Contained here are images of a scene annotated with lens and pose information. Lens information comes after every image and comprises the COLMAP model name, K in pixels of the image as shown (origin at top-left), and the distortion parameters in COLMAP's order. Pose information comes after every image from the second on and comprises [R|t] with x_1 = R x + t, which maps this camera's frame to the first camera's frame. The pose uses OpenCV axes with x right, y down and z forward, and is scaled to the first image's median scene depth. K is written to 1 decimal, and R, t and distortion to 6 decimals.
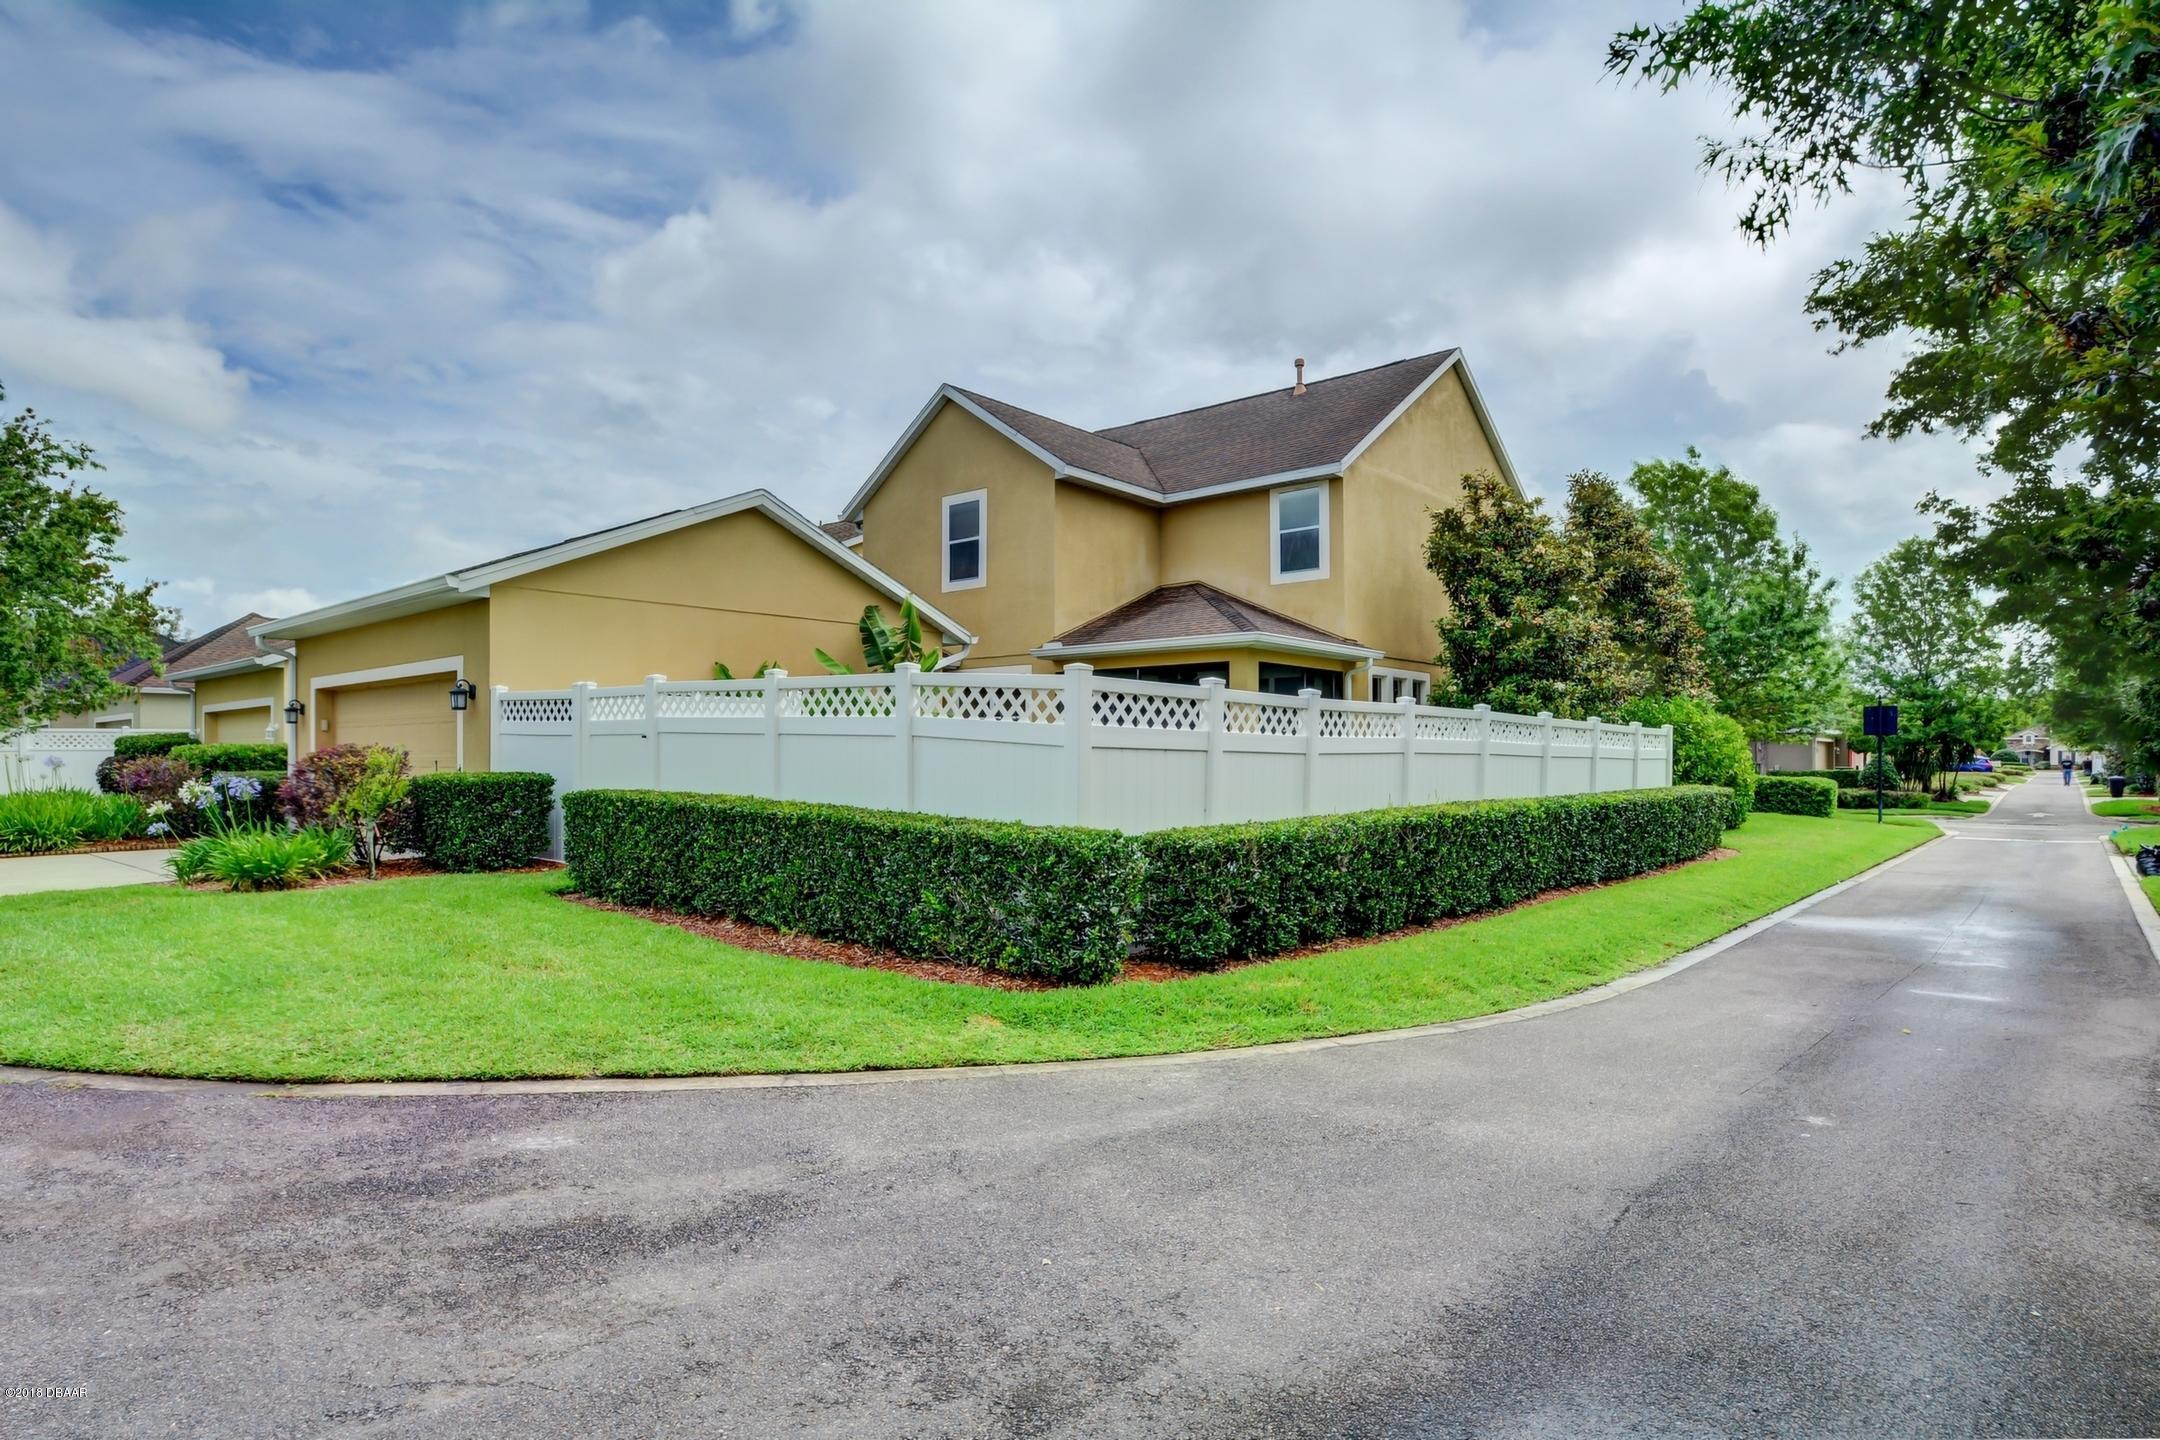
lens RADIAL K [[1159.0, 0, 1080.0], [0, 1159.0, 720.0], [0, 0, 1]] dist [0.000008, -0.000054]
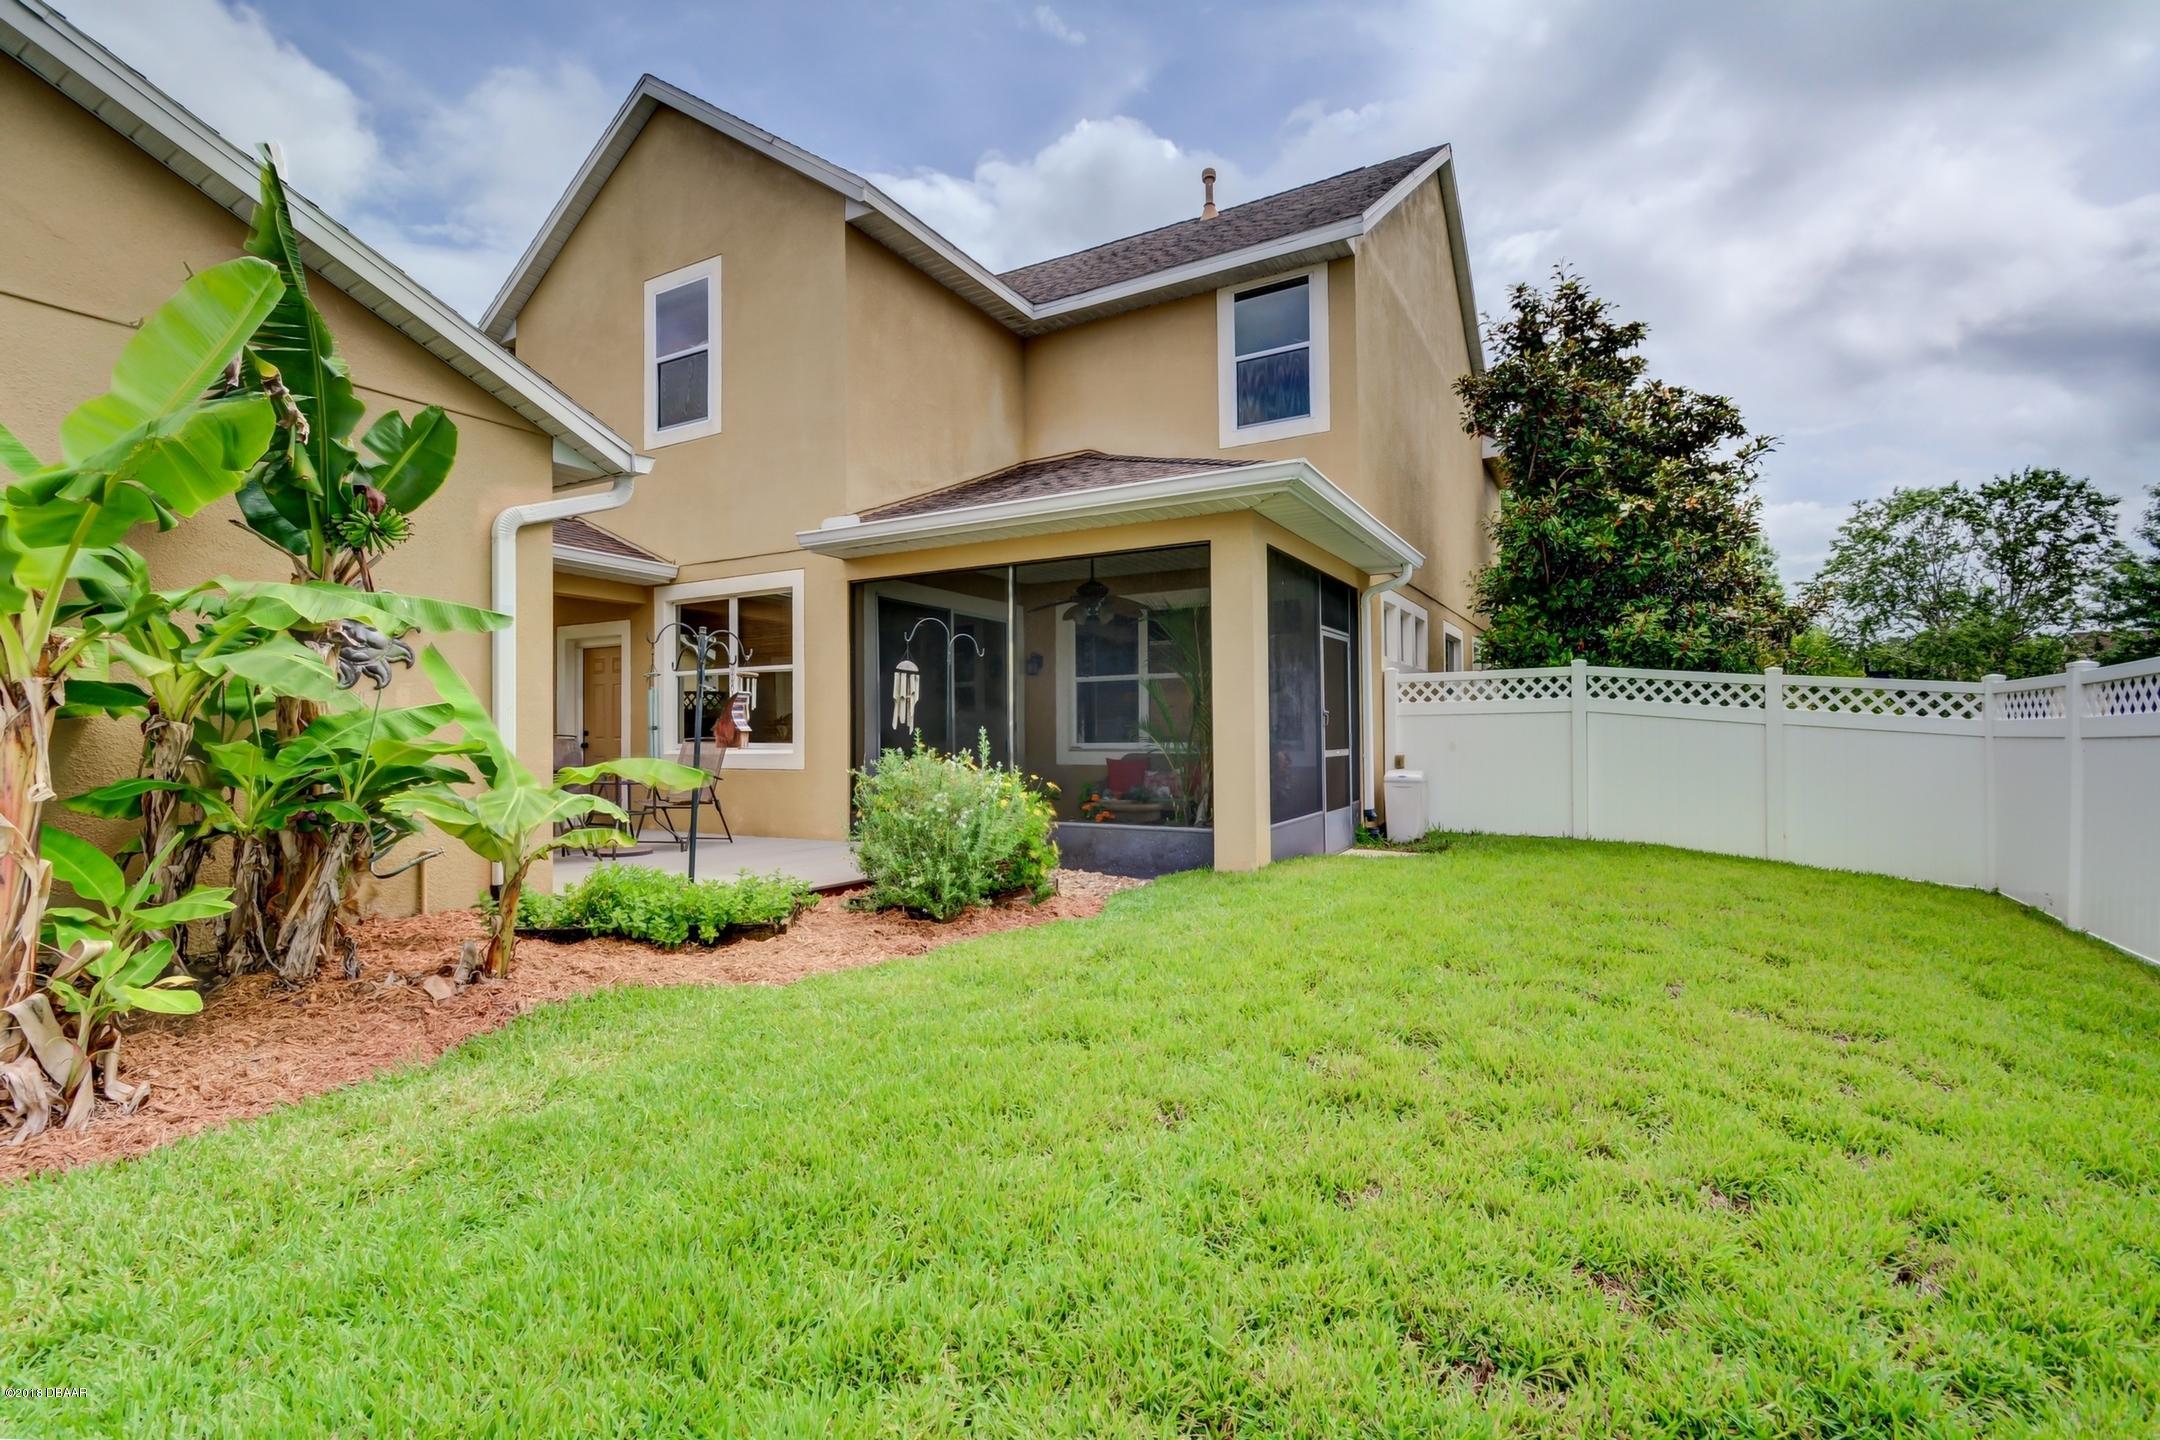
lens RADIAL K [[975.2, 0, 1080.0], [0, 975.2, 720.0], [0, 0, 1]] dist [-0.001638, -0.000435]
pose [[0.979907, -0.004657, 0.199402, -0.006686], [0.000117, 0.999741, 0.022778, 0.011668], [-0.199456, -0.022297, 0.979653, 0.519098]]
